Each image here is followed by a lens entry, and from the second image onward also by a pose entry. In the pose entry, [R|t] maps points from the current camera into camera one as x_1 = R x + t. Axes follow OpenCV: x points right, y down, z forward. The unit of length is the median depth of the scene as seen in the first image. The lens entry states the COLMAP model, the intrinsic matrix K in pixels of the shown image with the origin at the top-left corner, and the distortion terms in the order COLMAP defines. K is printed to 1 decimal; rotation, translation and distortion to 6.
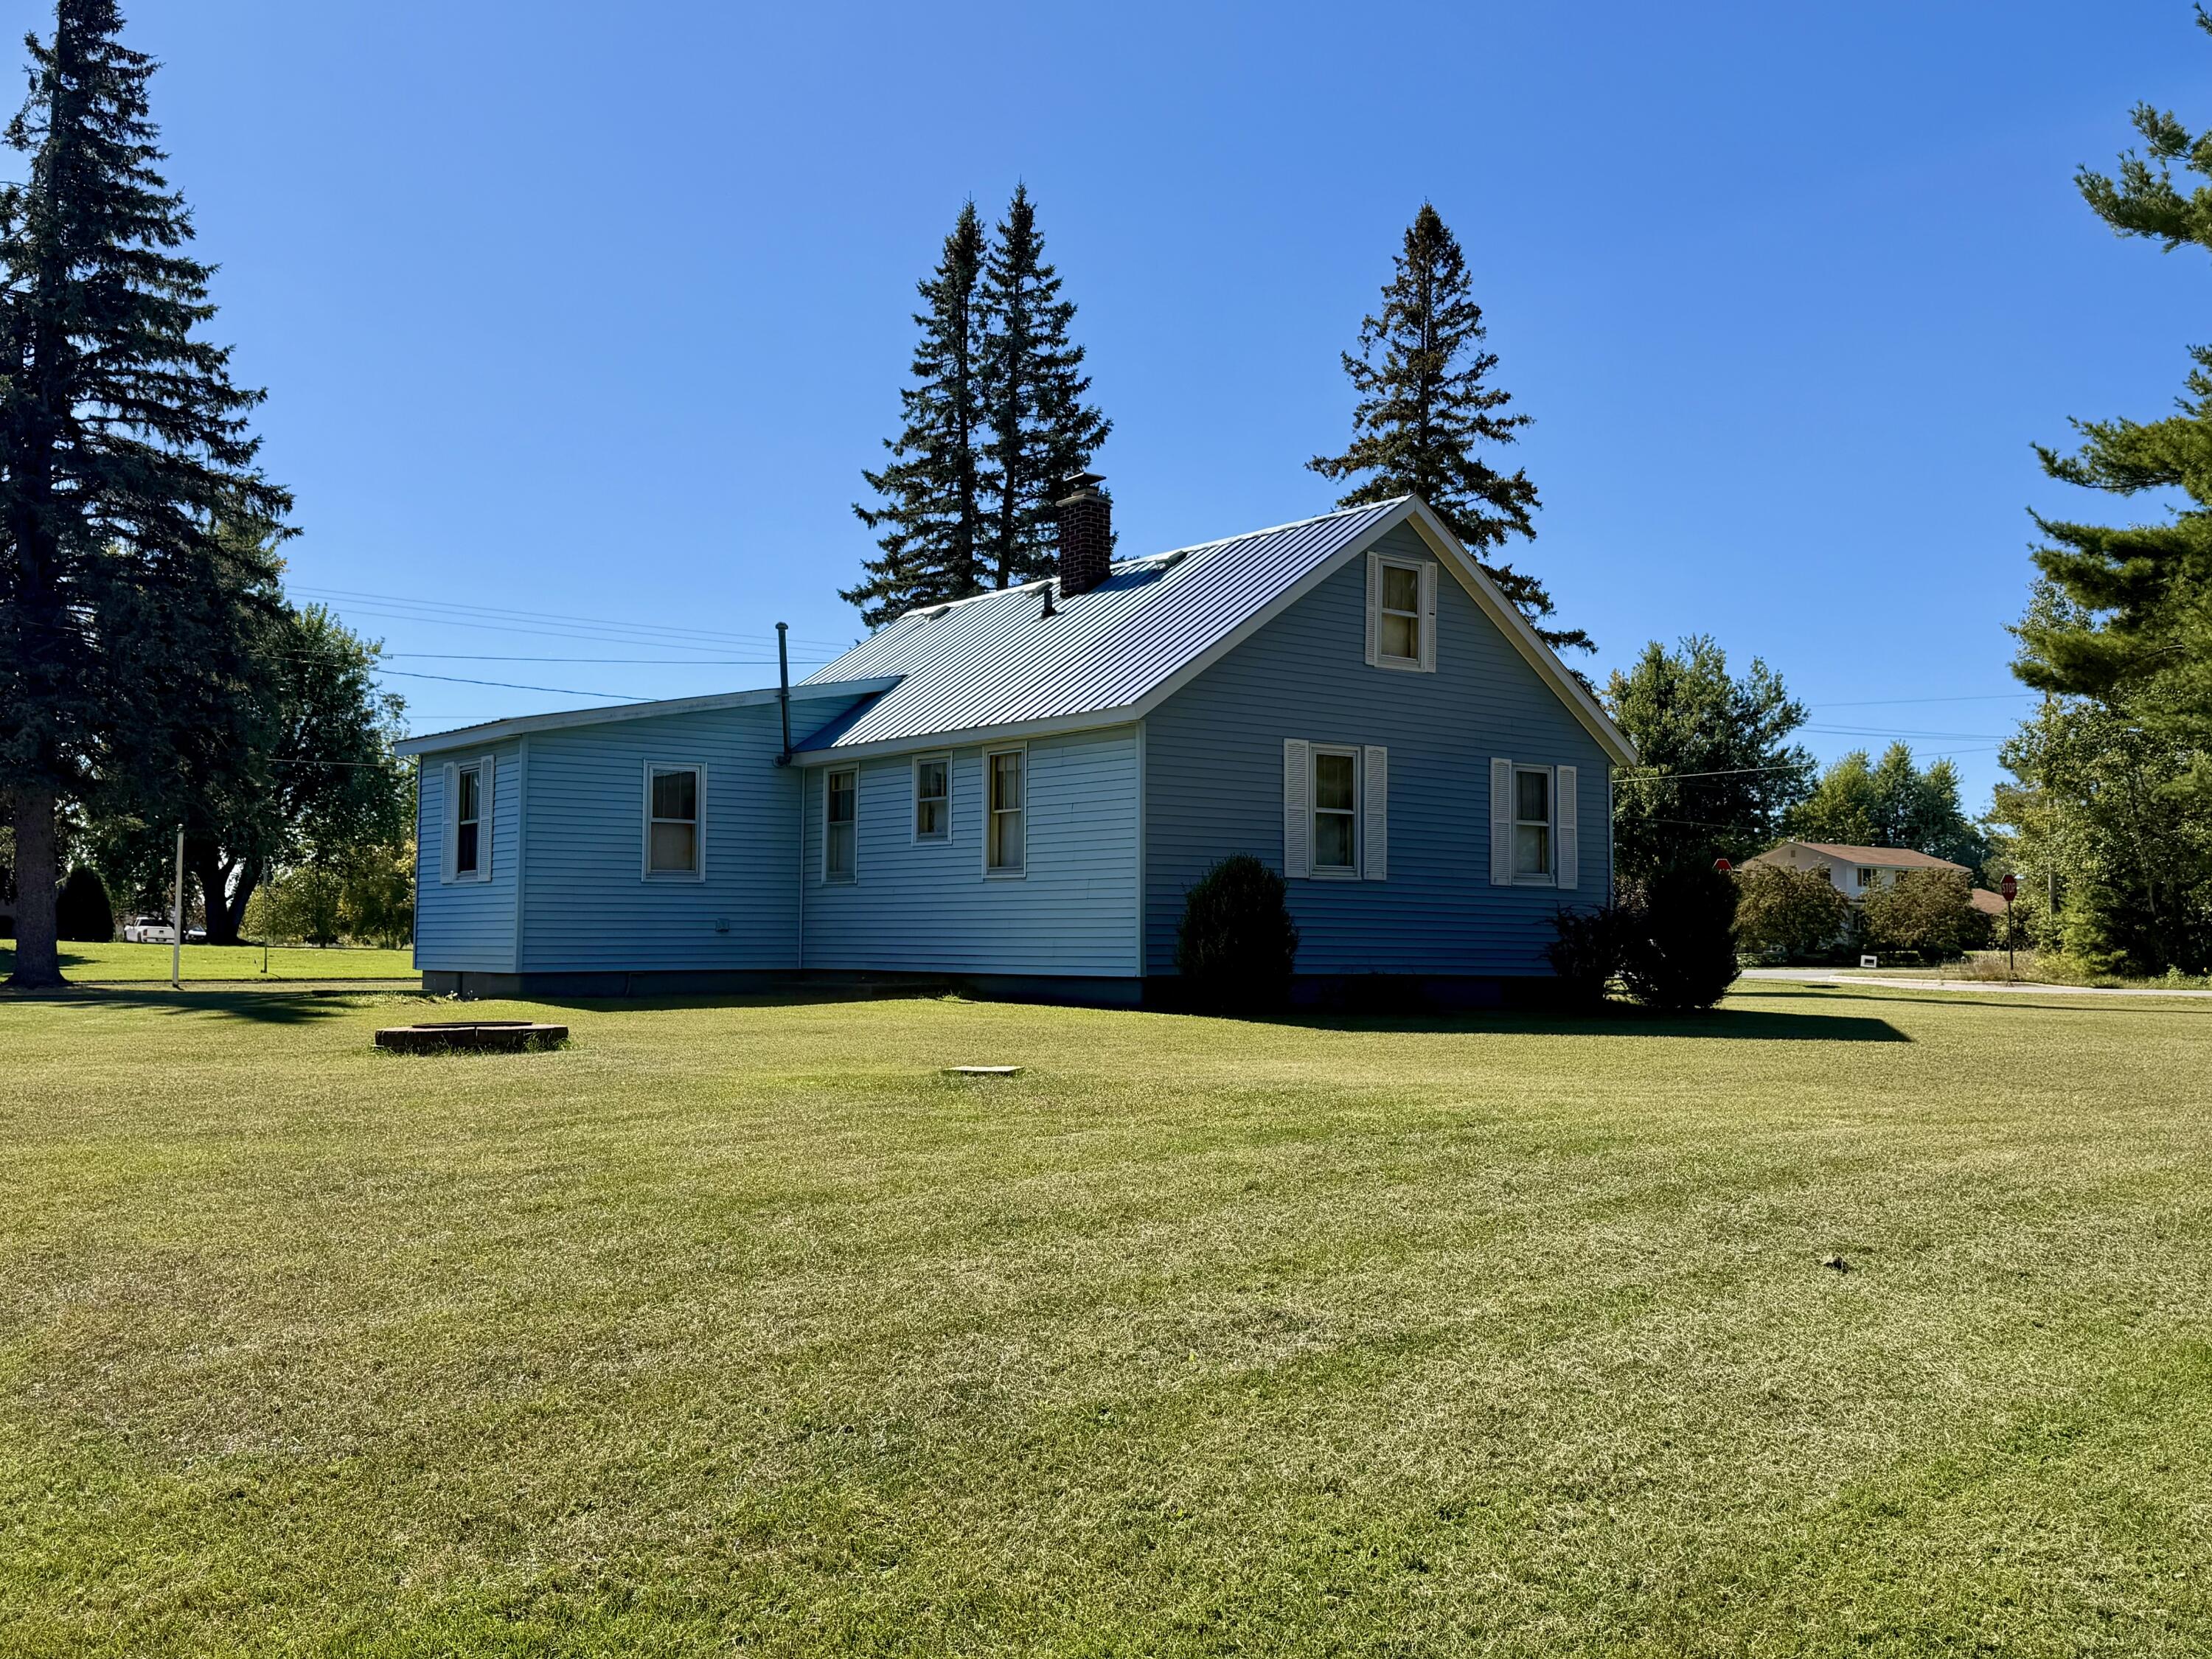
lens RADIAL K [[2079.0, 0, 1143.8], [0, 2079.0, 756.0], [0, 0, 1]] dist [0.051492, 0.000000]
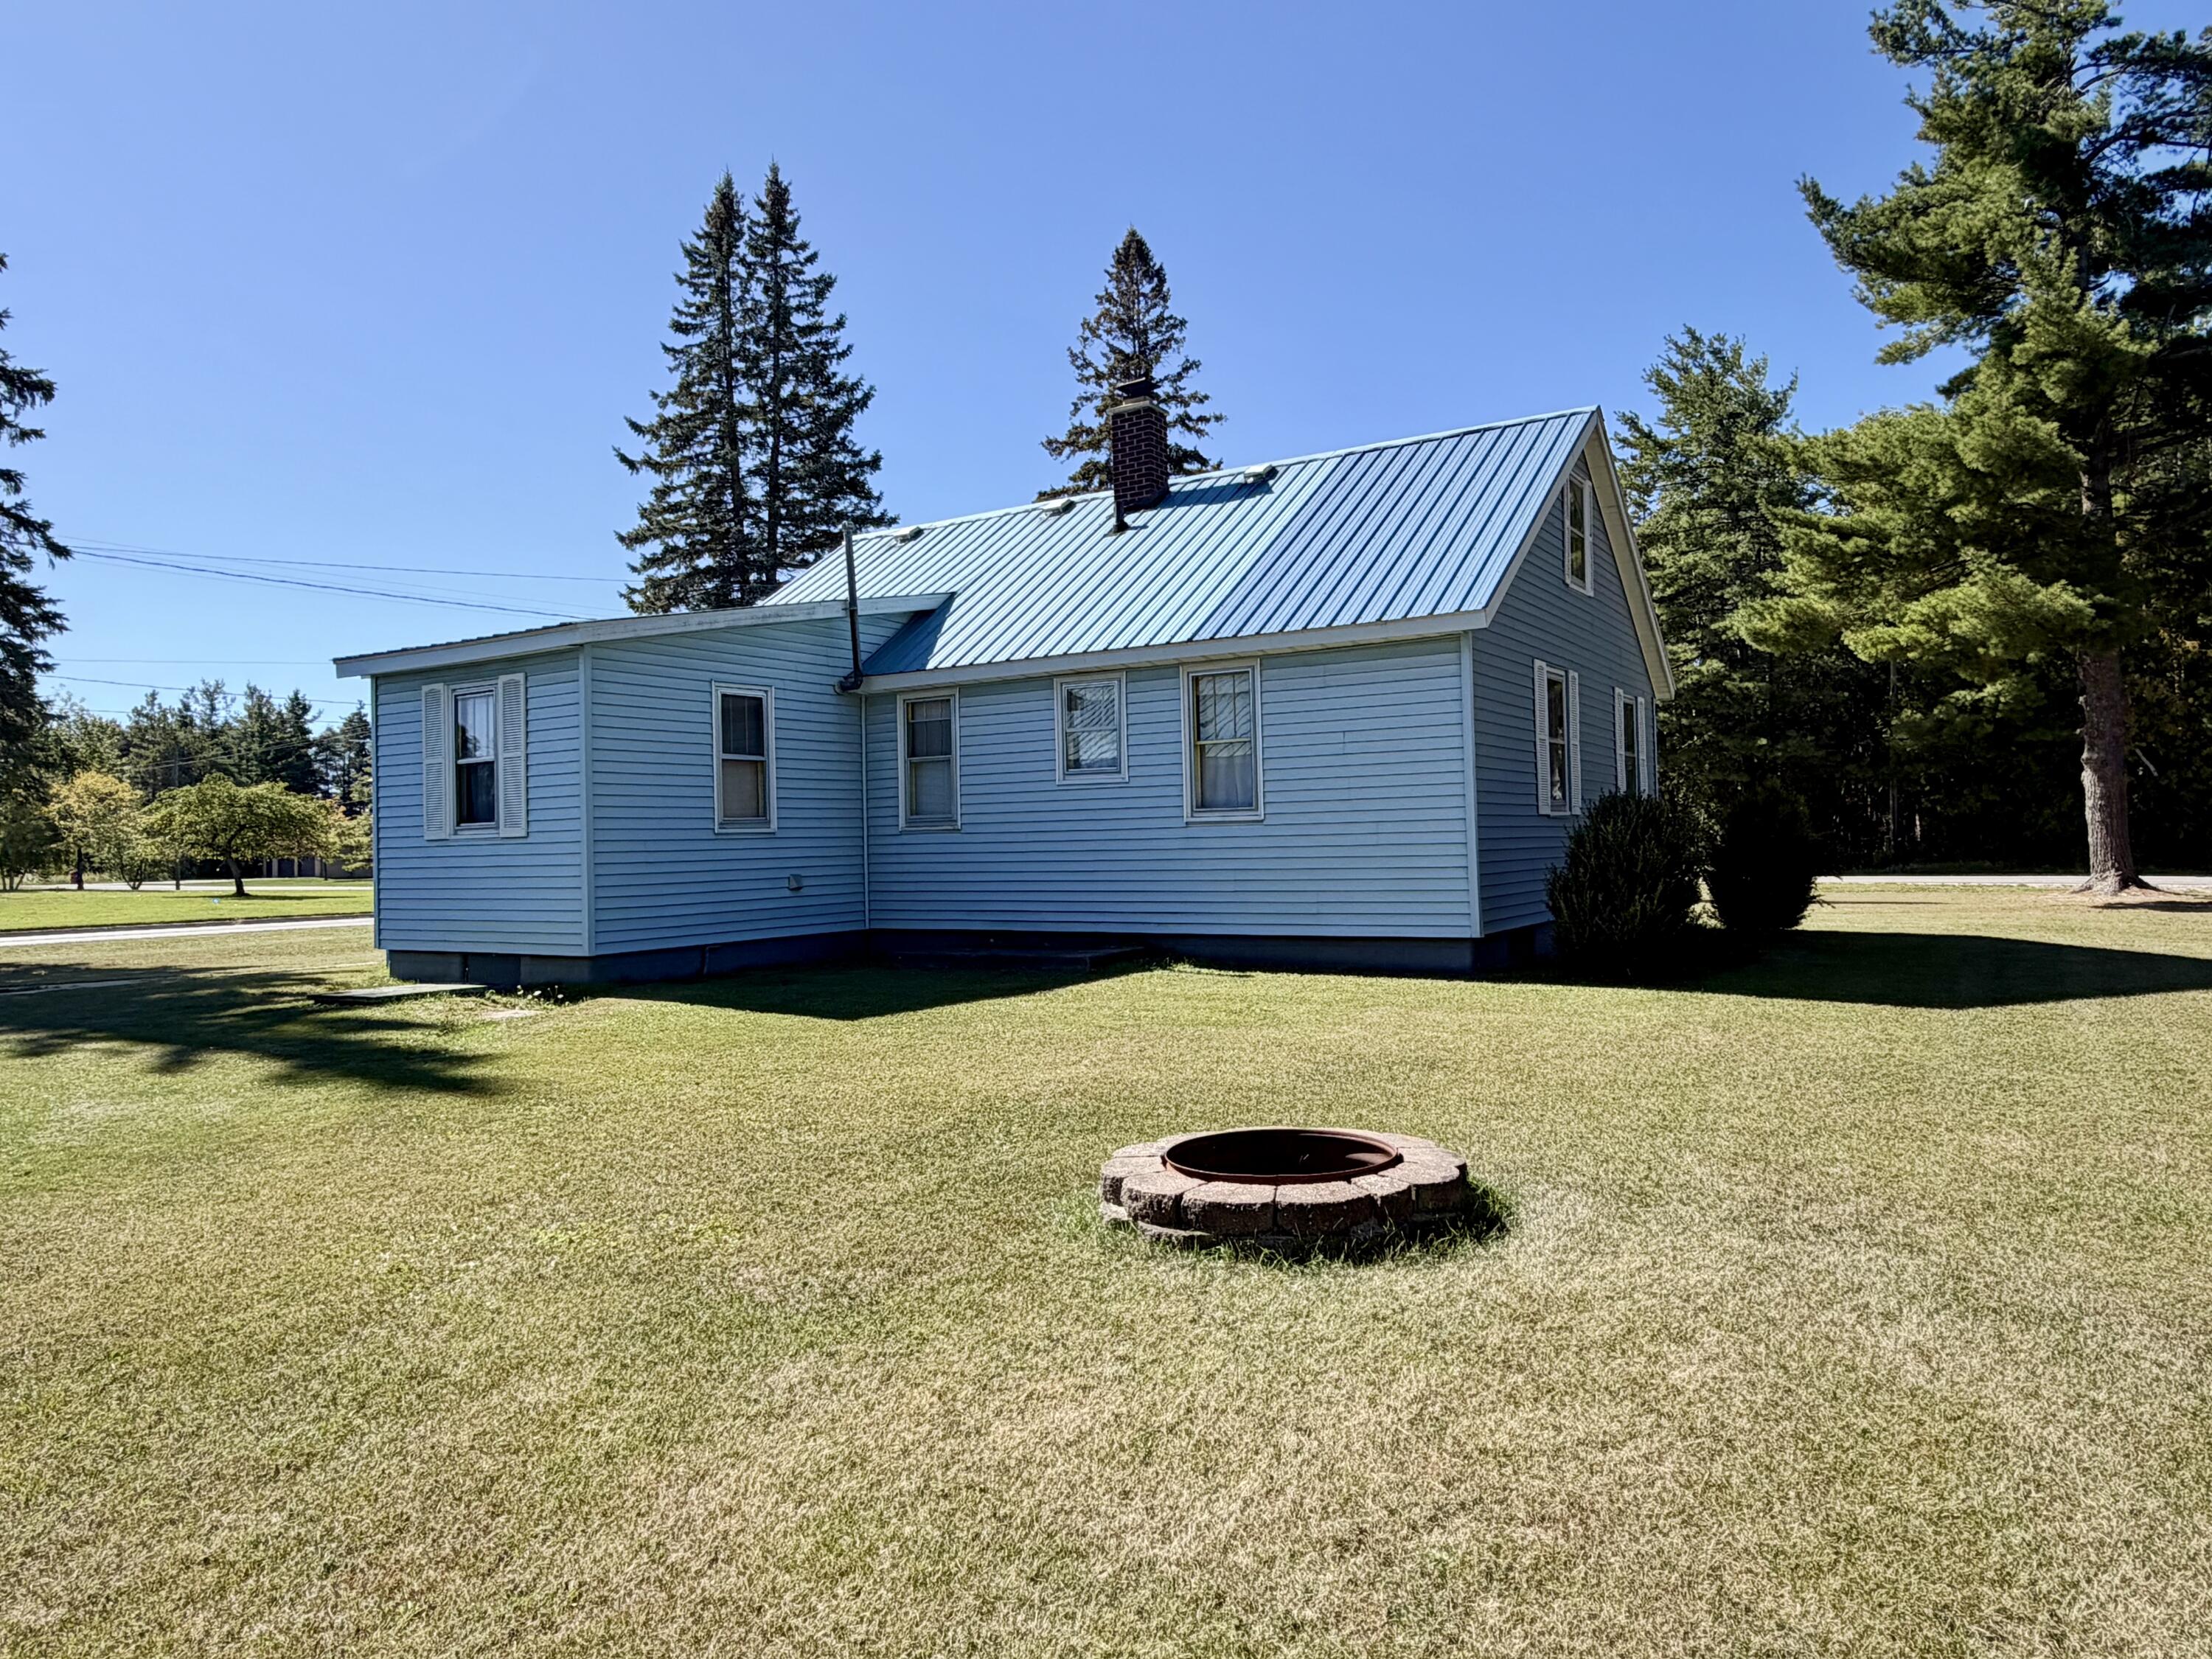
lens RADIAL K [[1425.1, 0, 1073.7], [0, 1425.1, 793.3], [0, 0, 1]] dist [-0.038294, -0.000517]
pose [[0.935155, -0.014301, 0.353949, -0.181536], [-0.004426, 0.998635, 0.052043, 0.009523], [-0.354210, -0.050234, 0.933816, 0.263248]]
